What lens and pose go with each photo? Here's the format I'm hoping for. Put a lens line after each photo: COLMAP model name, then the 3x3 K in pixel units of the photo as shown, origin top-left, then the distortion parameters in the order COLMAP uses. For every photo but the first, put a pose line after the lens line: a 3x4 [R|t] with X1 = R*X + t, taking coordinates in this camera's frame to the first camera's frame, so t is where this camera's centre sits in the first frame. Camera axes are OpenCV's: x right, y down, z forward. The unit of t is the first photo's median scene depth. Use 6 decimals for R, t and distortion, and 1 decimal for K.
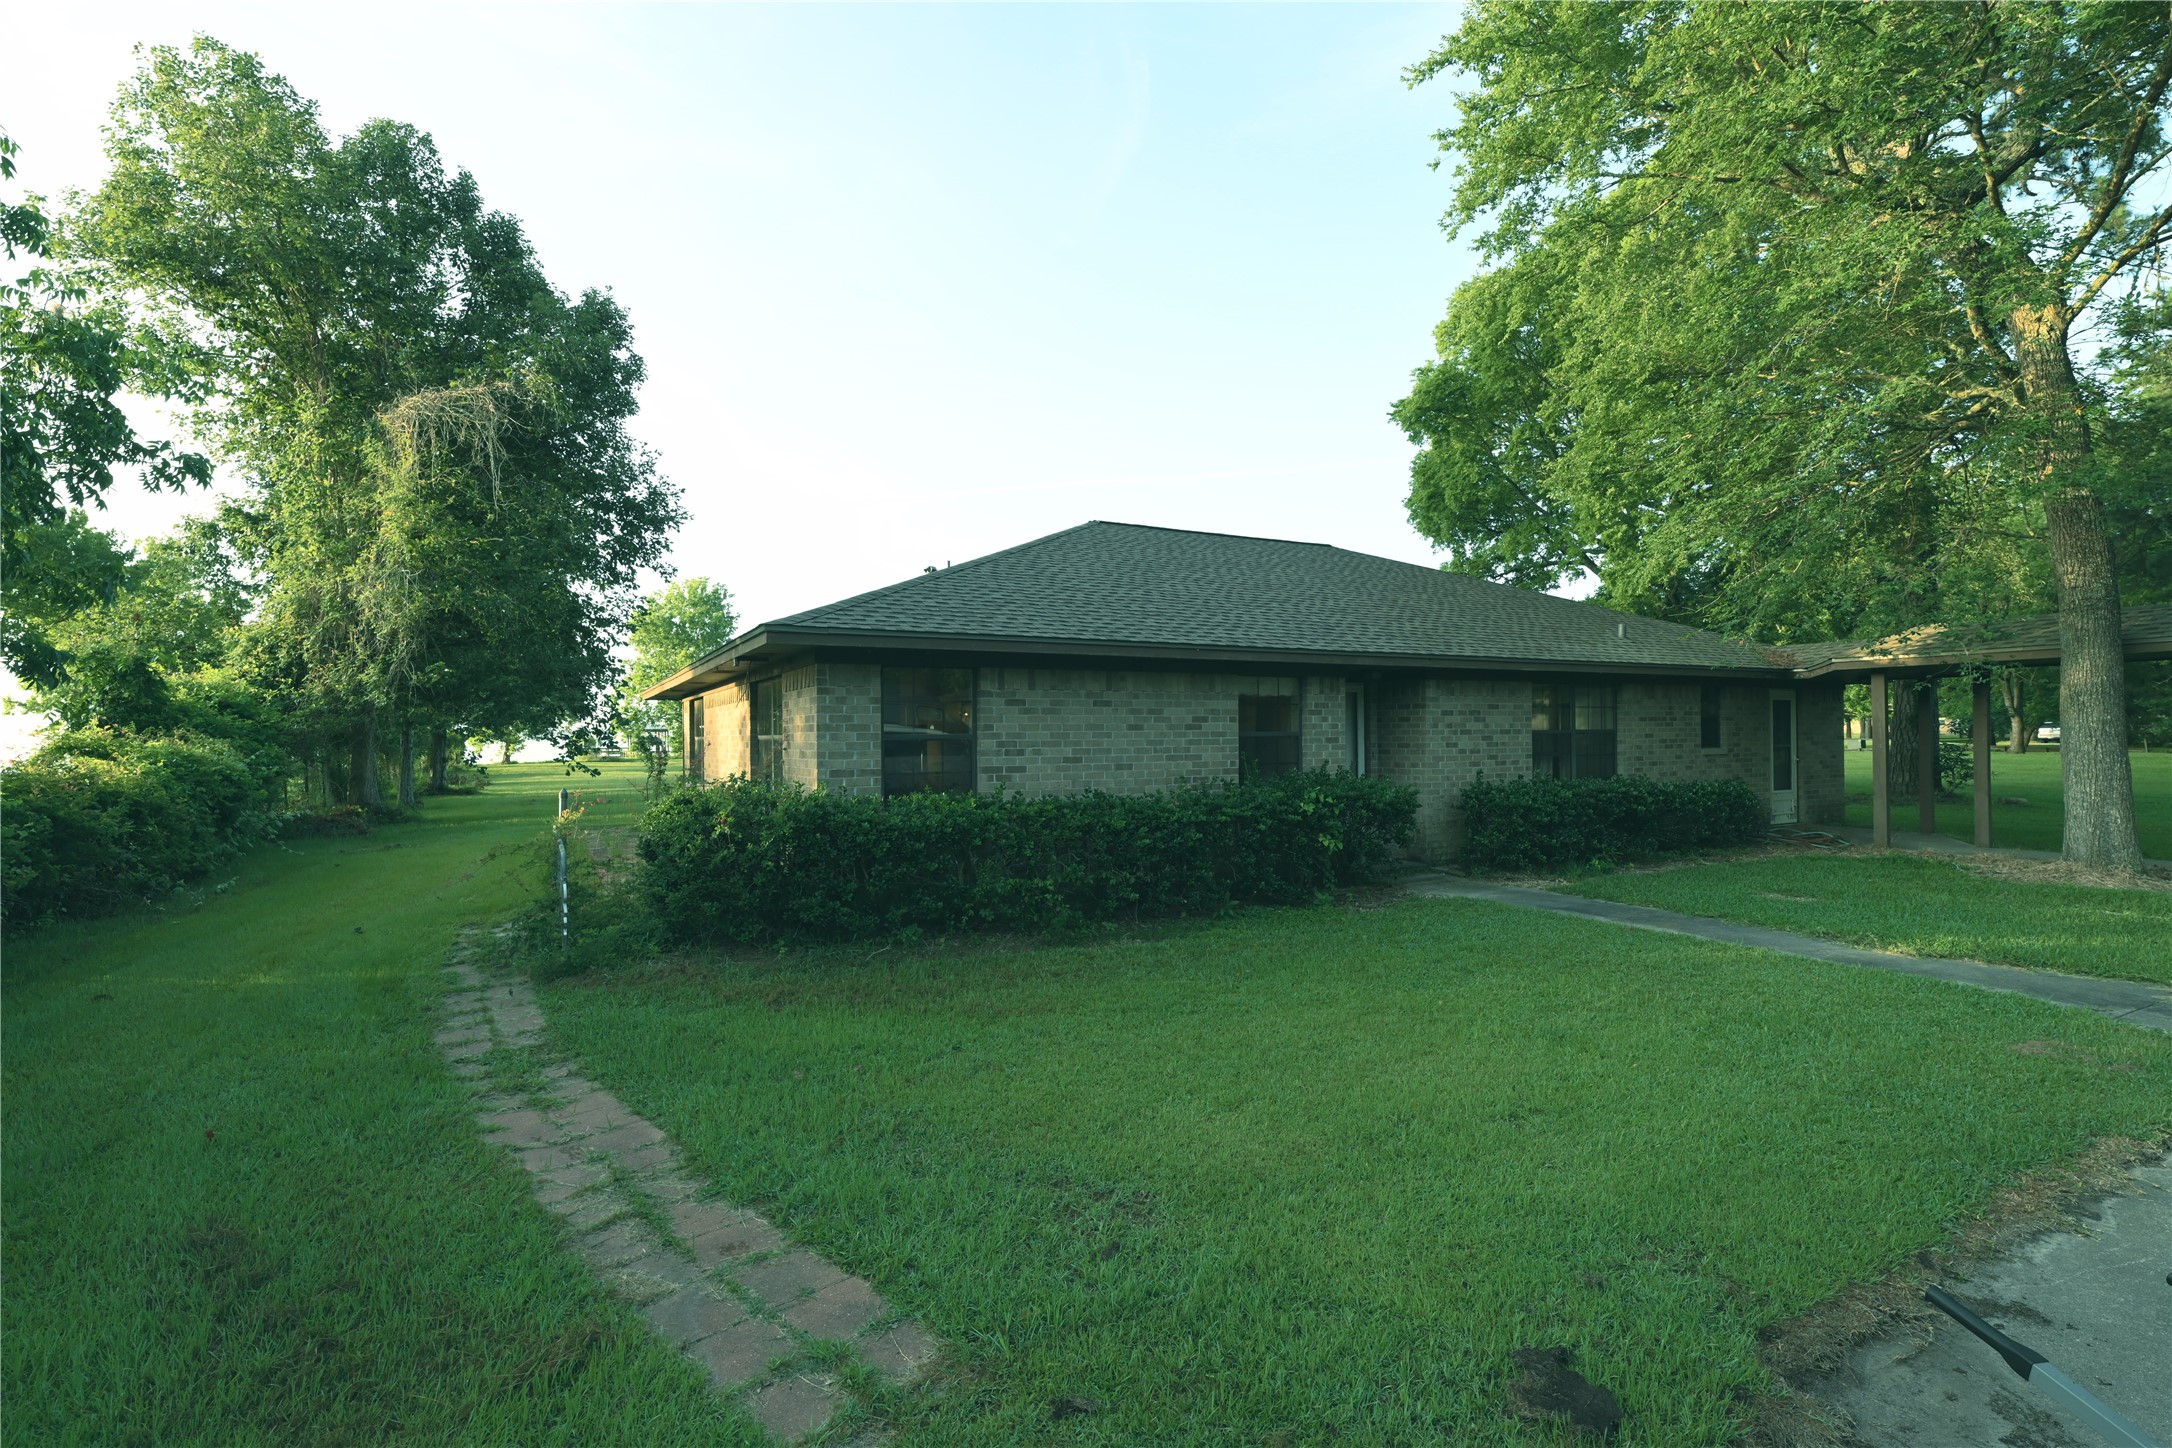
lens RADIAL K [[987.5, 0, 1087.4], [0, 987.5, 722.7], [0, 0, 1]] dist [0.002211, 0.000110]
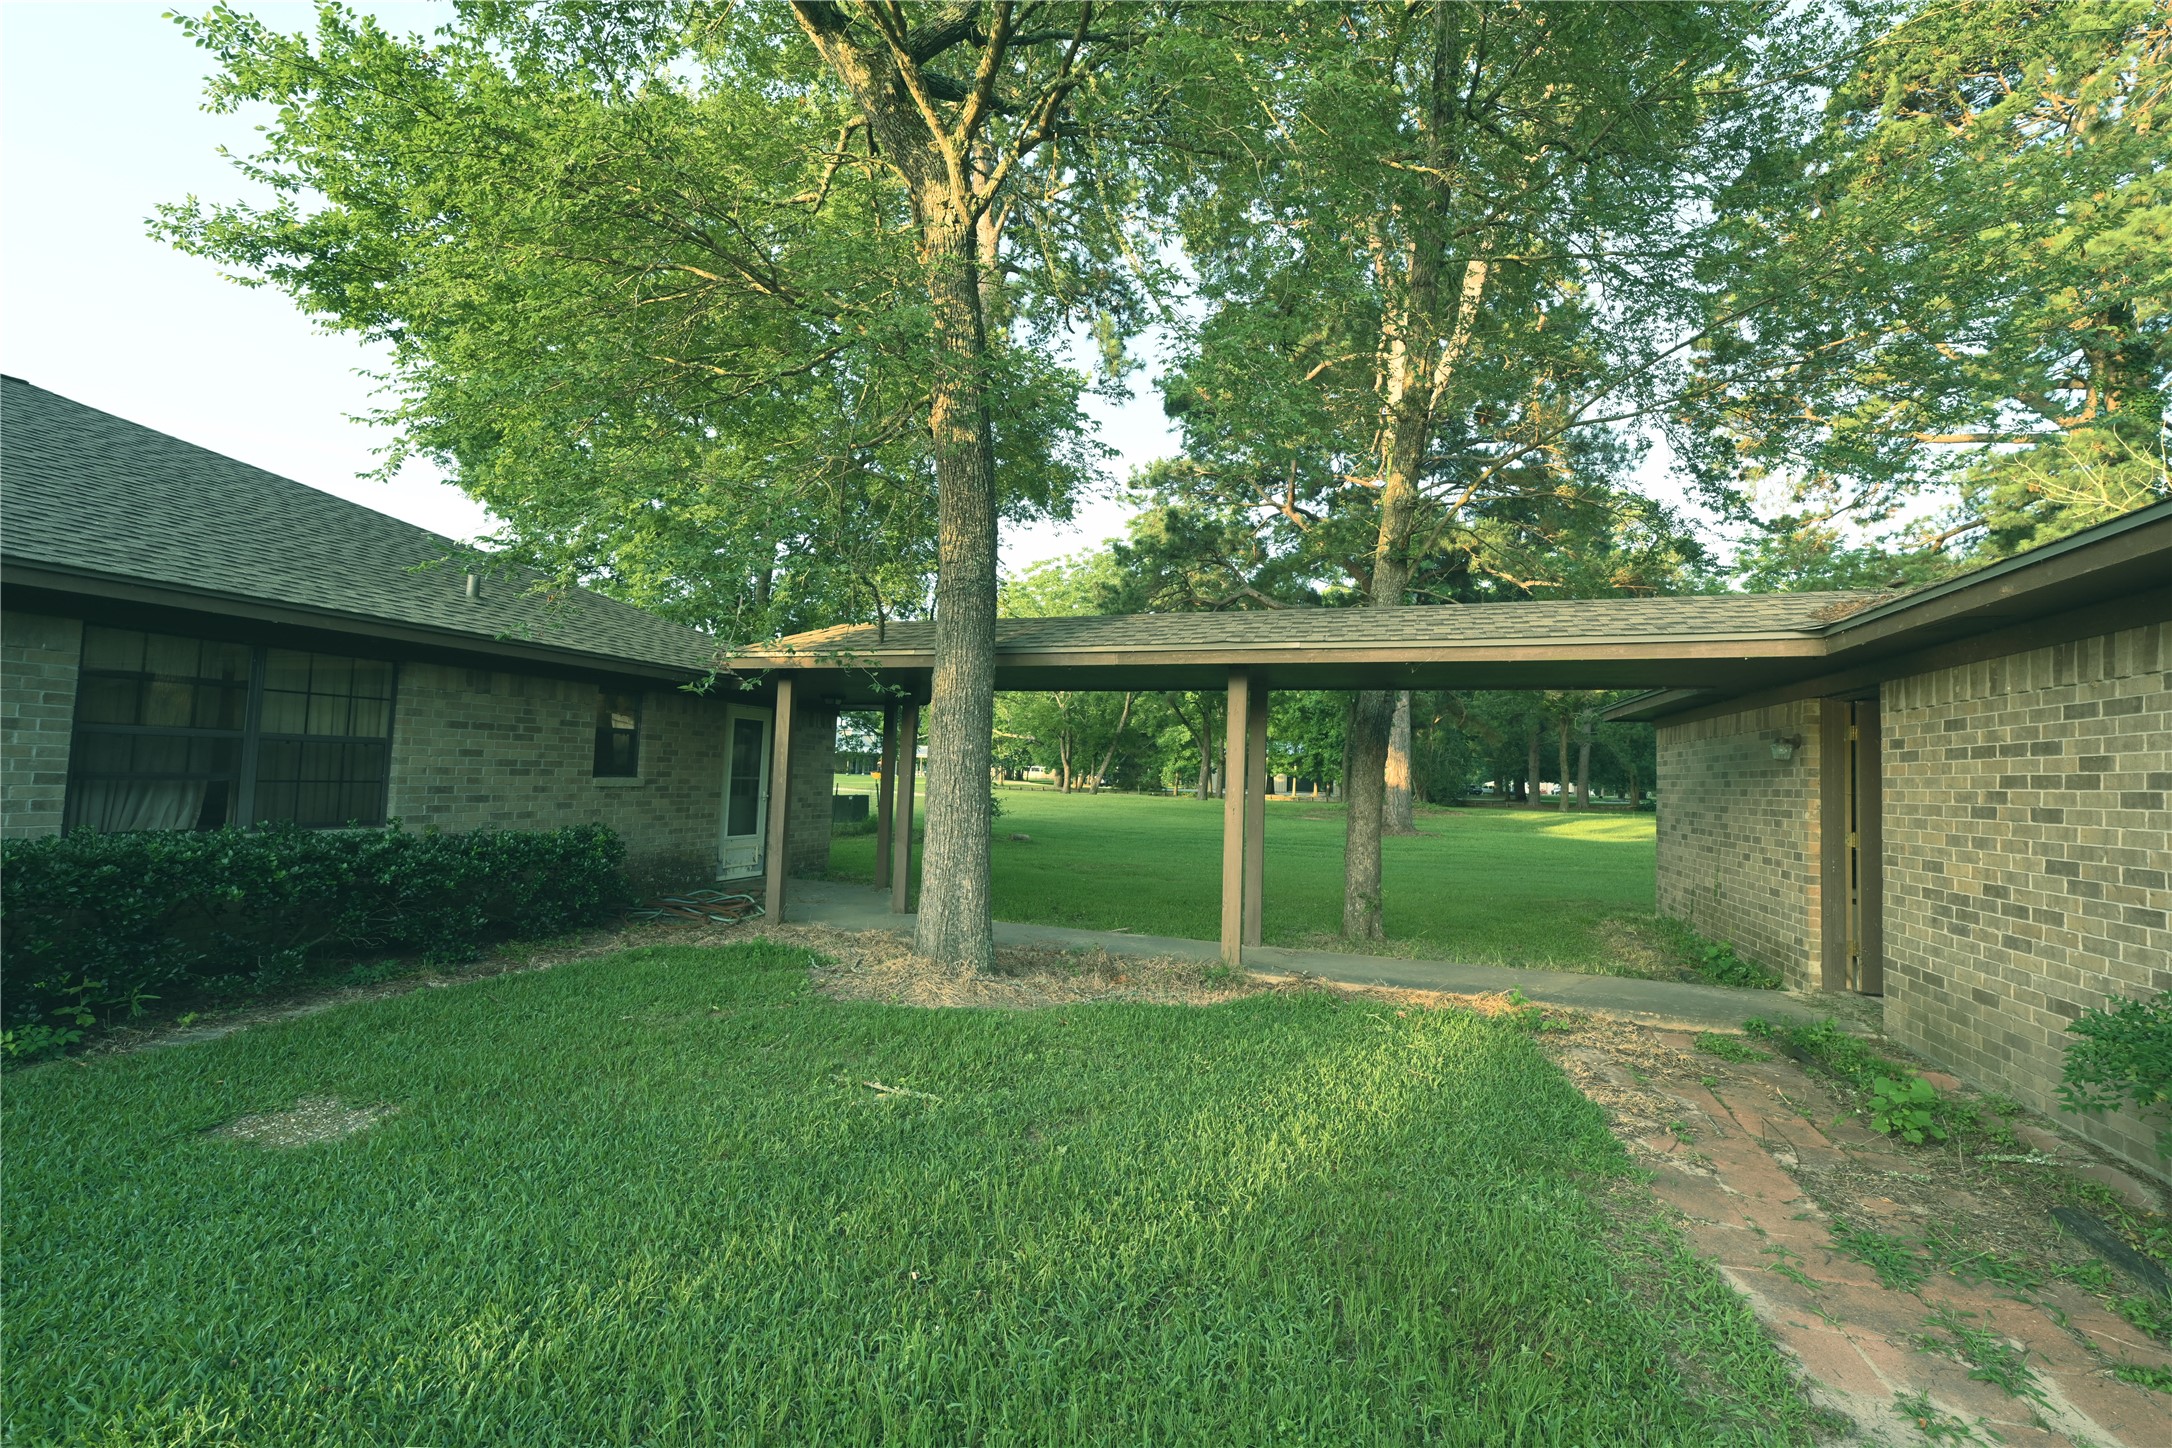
lens RADIAL K [[913.1, 0, 1092.8], [0, 913.1, 717.7], [0, 0, 1]] dist [0.001084, 0.000033]
pose [[0.718062, 0.078019, 0.691592, 0.533952], [-0.050626, 0.996920, -0.059900, 0.006920], [-0.694135, 0.008000, 0.719800, 0.390864]]
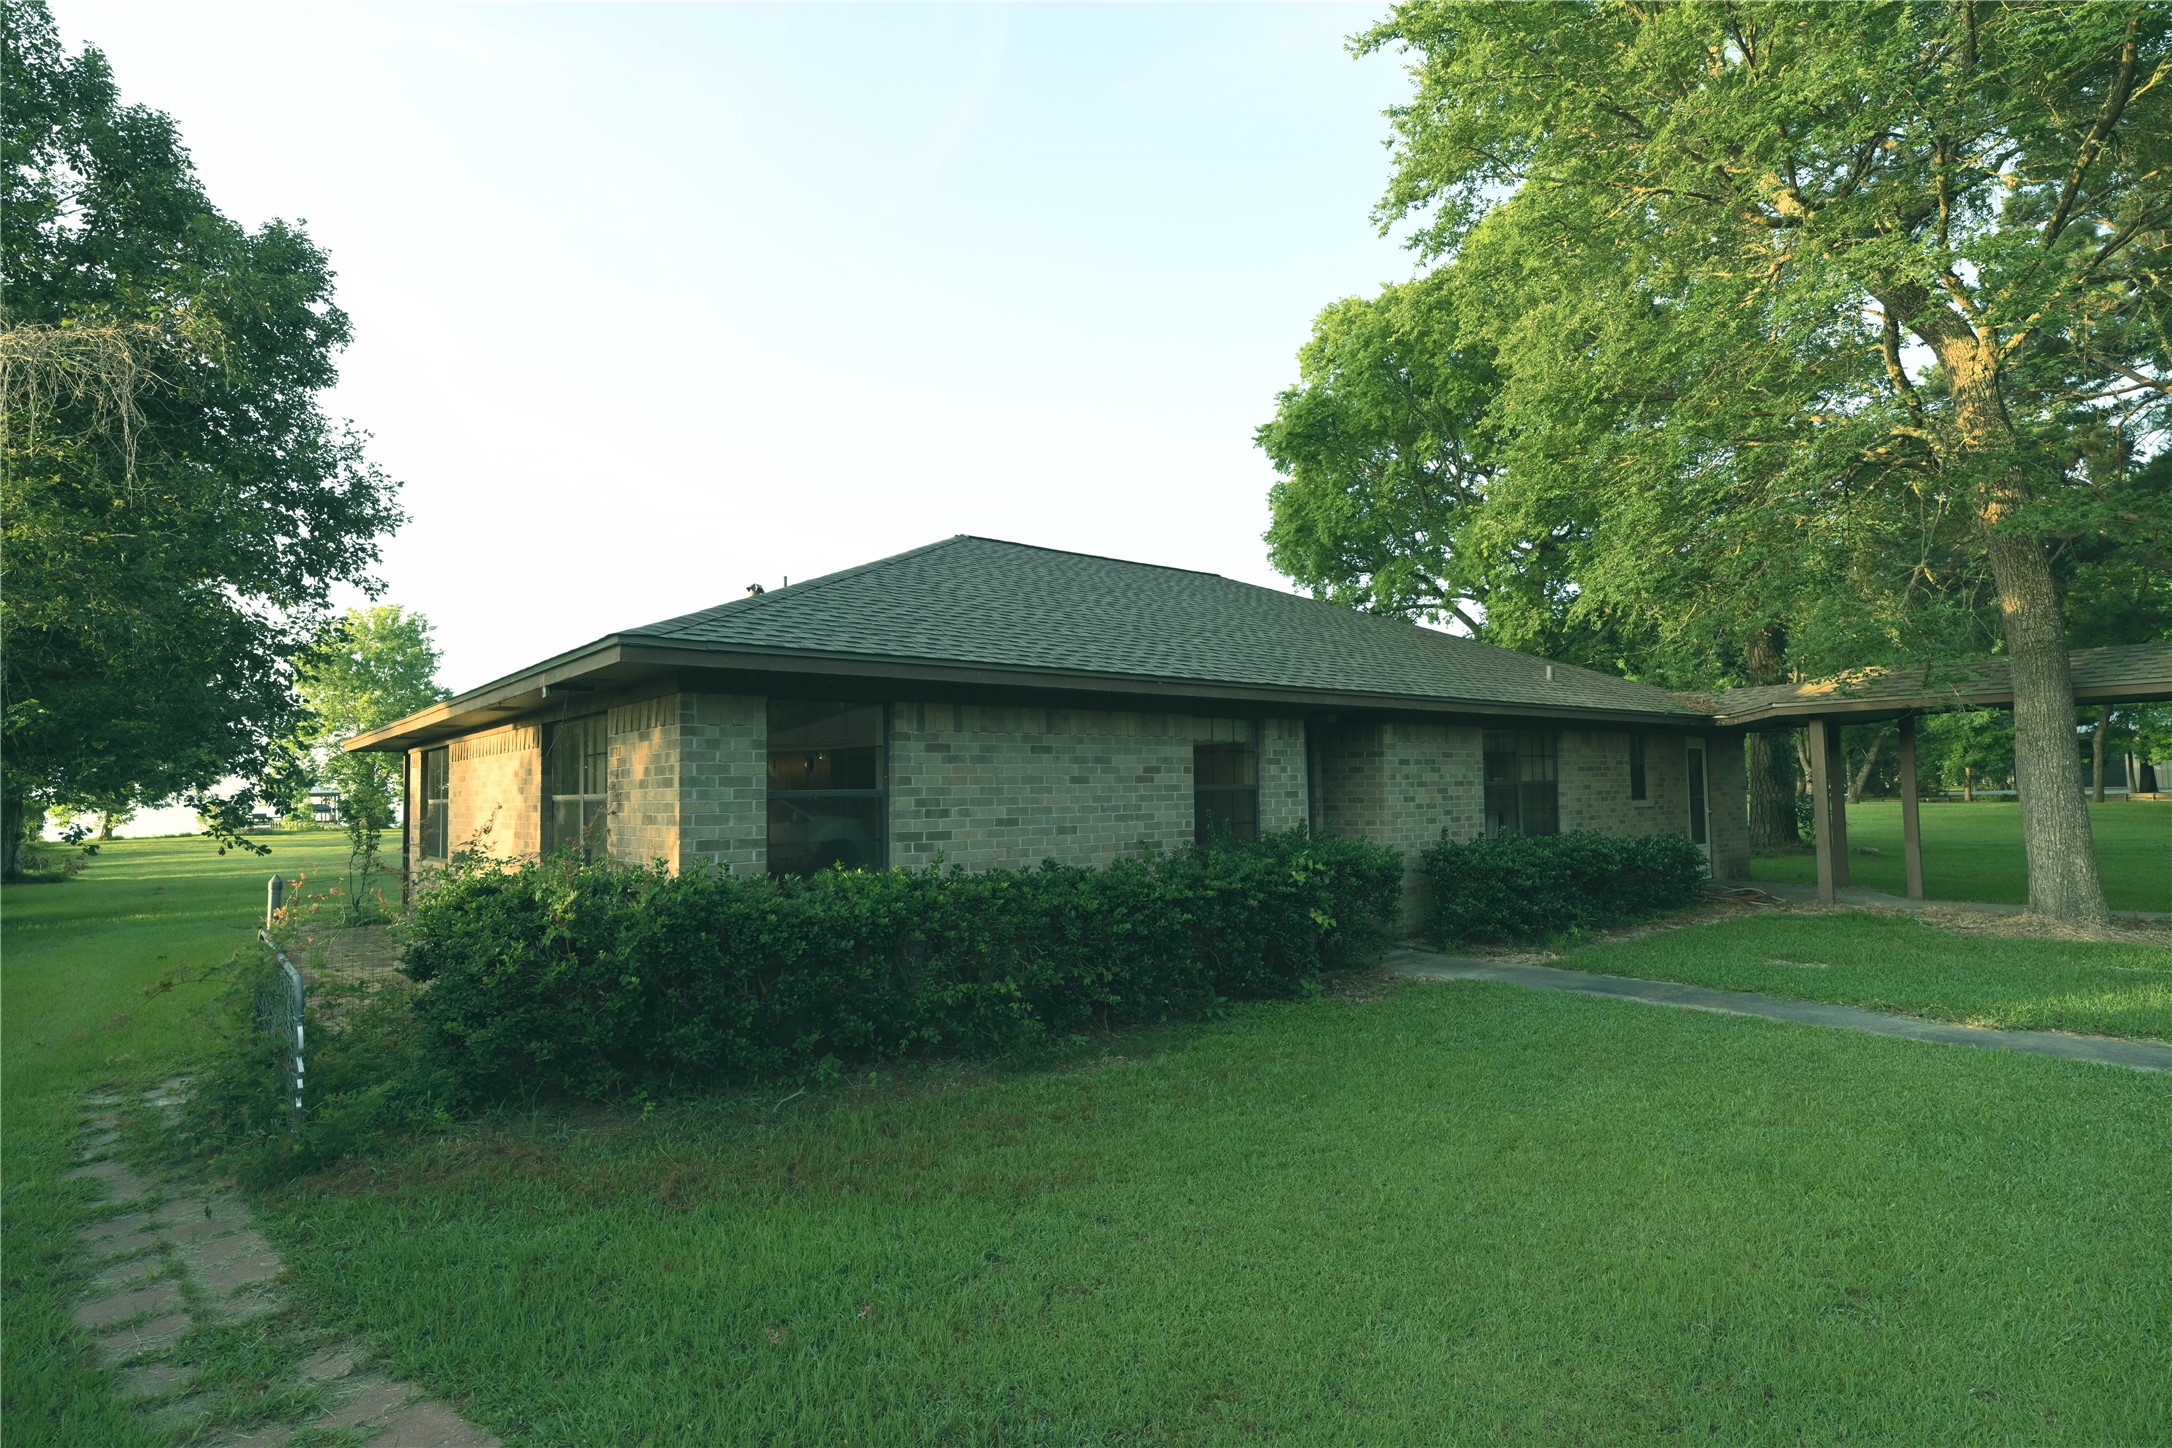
lens RADIAL K [[1095.8, 0, 1088.1], [0, 1095.8, 723.8], [0, 0, 1]] dist [0.000169, 0.001178]
pose [[0.980005, 0.003526, 0.198944, -0.101648], [0.006809, 0.998663, -0.051241, 0.004132], [-0.198858, 0.051571, 0.978670, 0.114324]]
